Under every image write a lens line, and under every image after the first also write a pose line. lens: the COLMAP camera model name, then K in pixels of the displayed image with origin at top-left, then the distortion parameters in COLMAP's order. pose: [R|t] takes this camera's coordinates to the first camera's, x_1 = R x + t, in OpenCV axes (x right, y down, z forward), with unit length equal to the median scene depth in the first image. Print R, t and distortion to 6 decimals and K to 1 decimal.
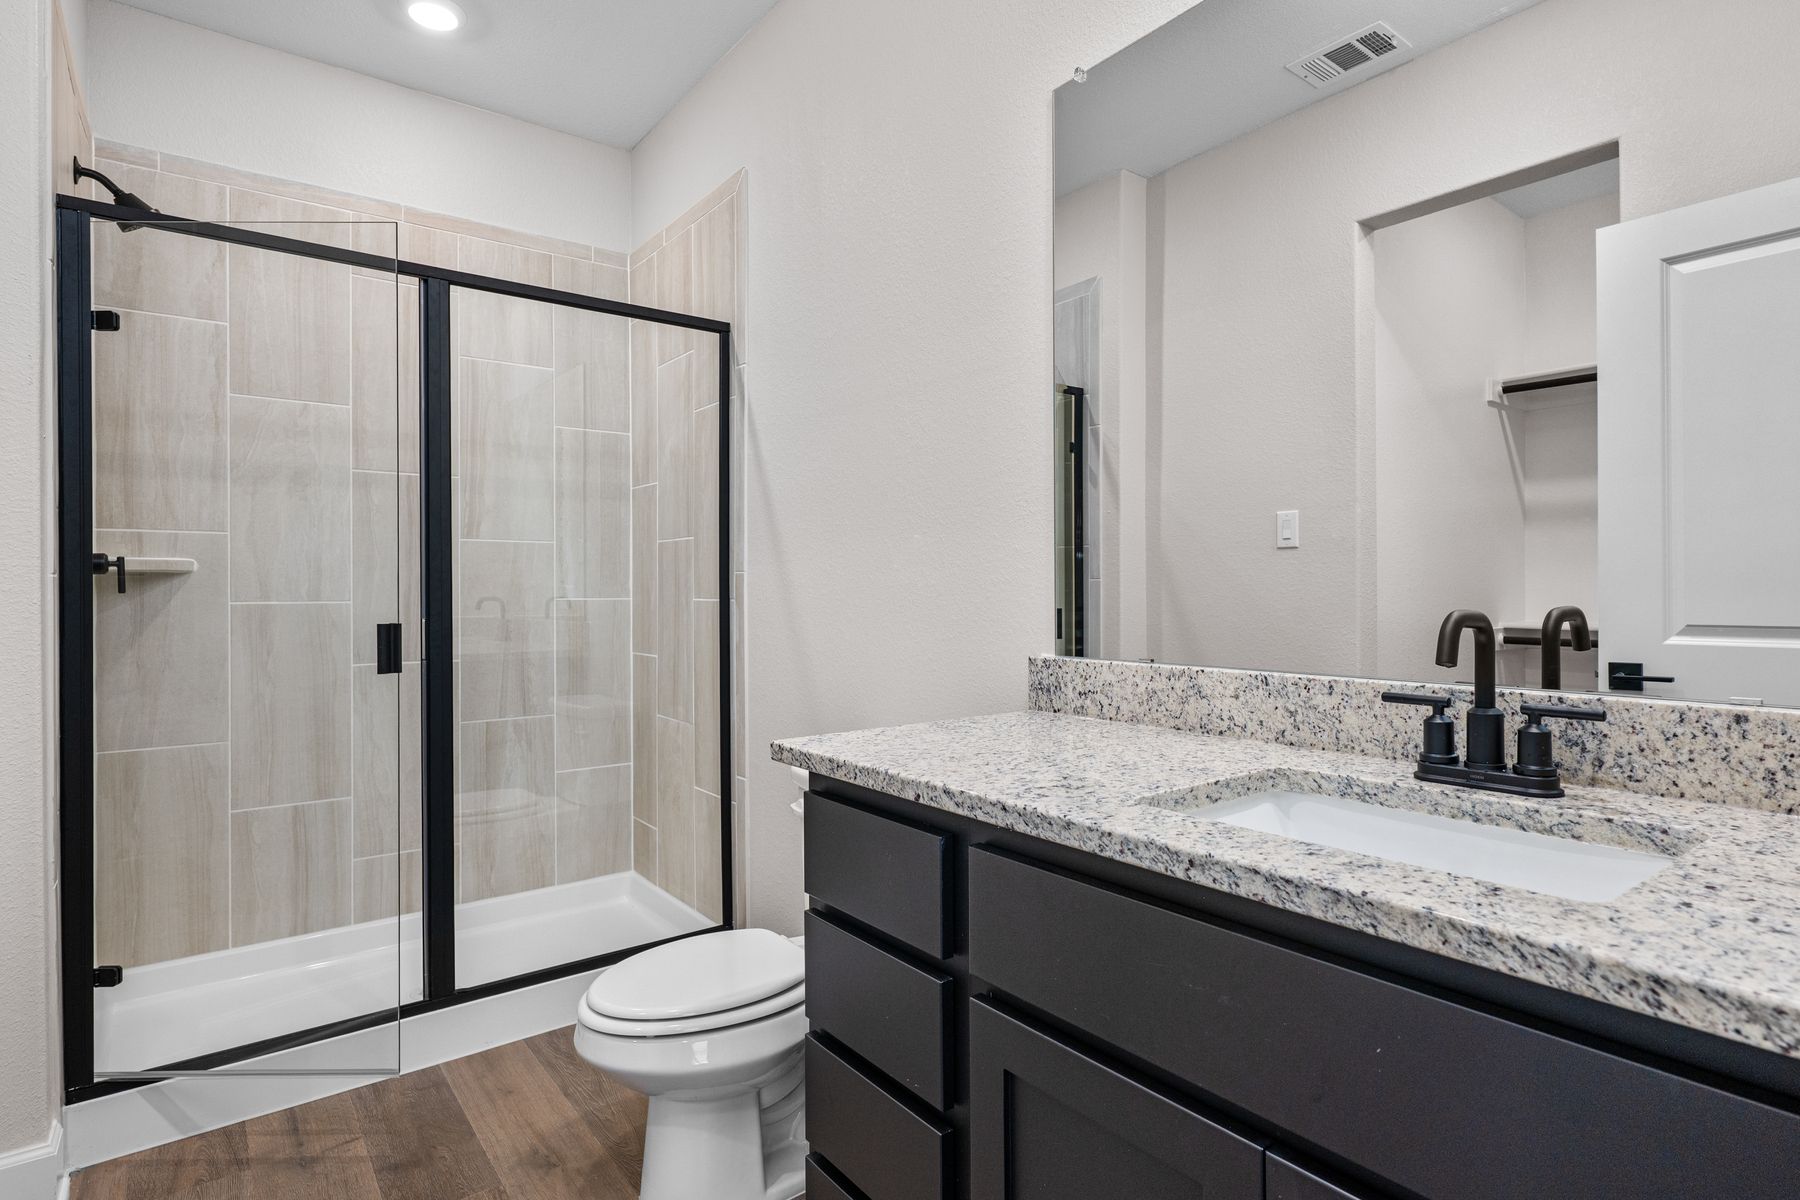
lens RADIAL K [[926.0, 0, 907.3], [0, 926.0, 592.9], [0, 0, 1]] dist [0.000093, -0.000654]
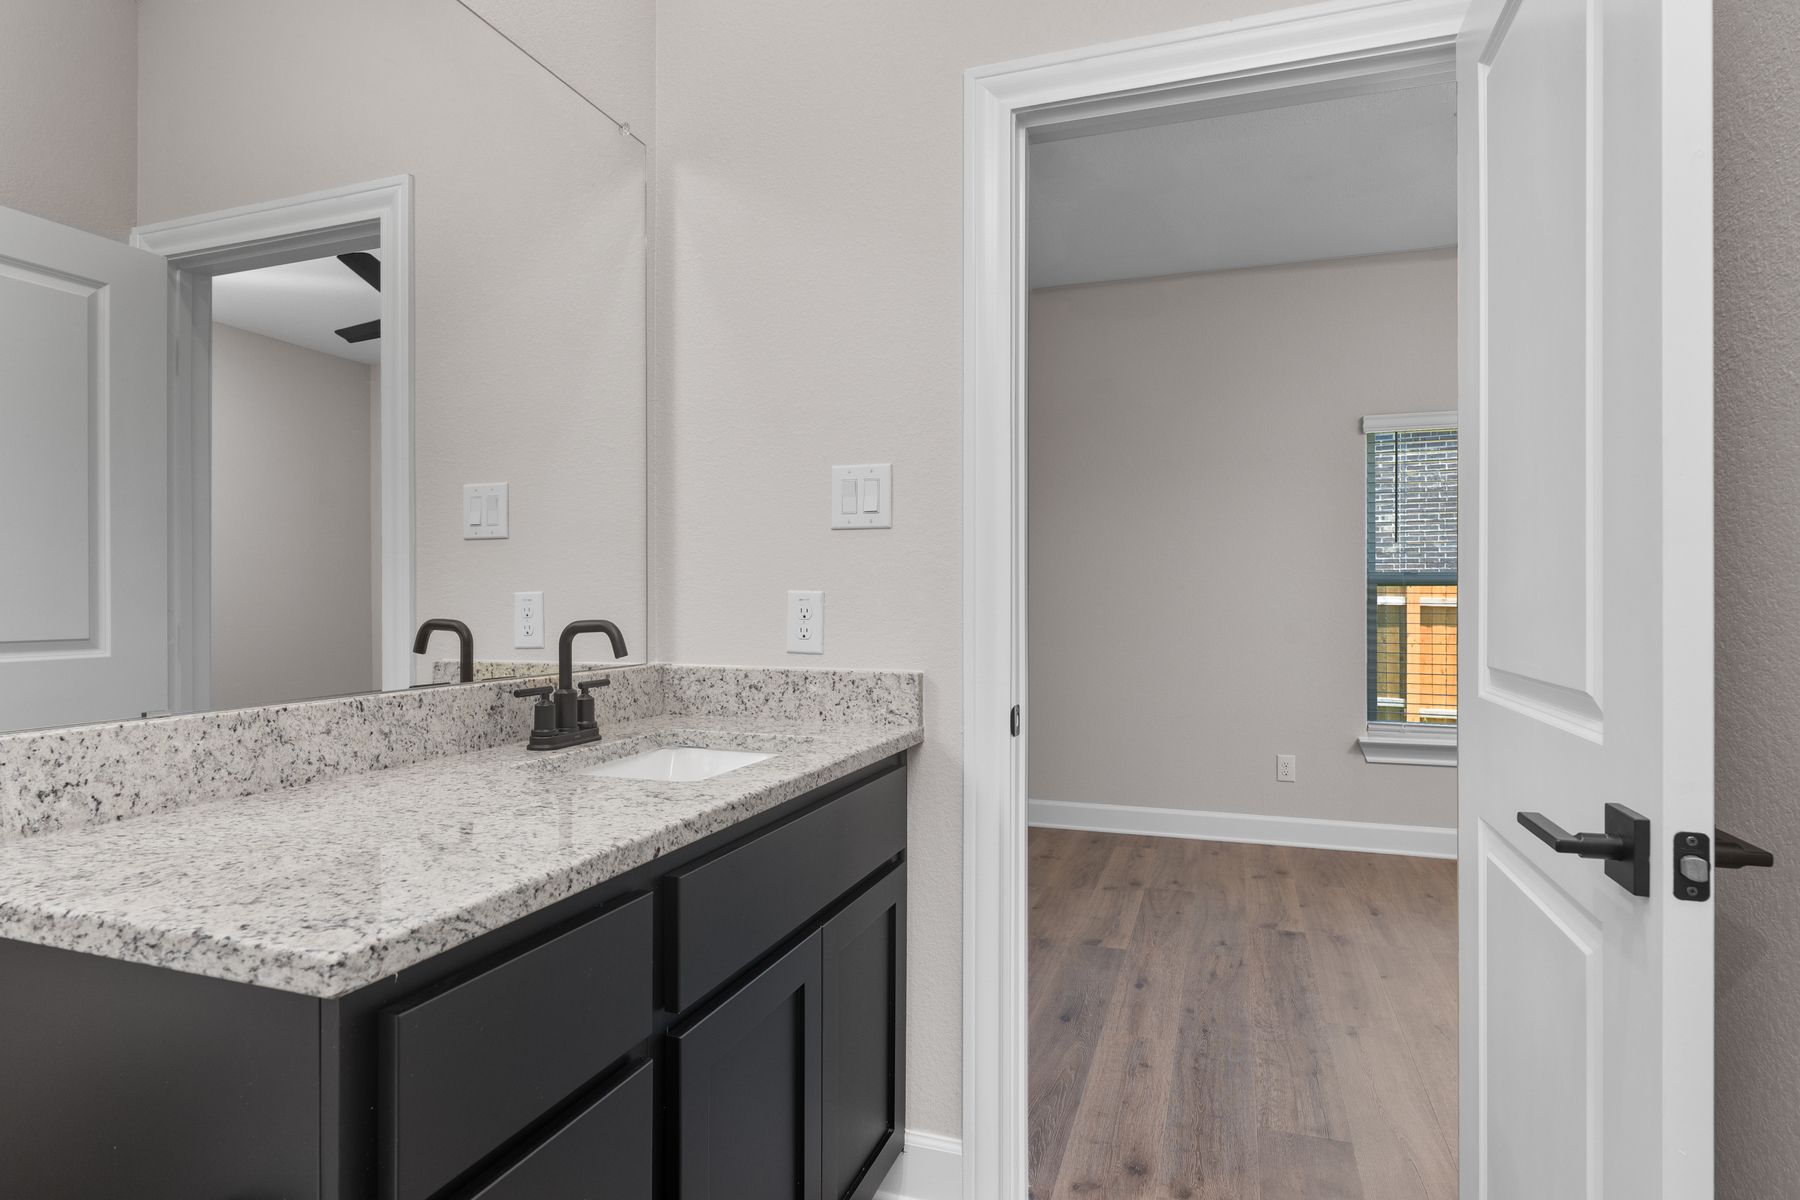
lens RADIAL K [[926.0, 0, 908.7], [0, 926.0, 600.9], [0, 0, 1]] dist [0.000093, -0.000654]
pose [[-0.538448, 0.008156, 0.842619, -0.681409], [0.008399, 0.999955, -0.004312, -0.000448], [-0.842617, 0.004755, -0.538492, 1.049194]]
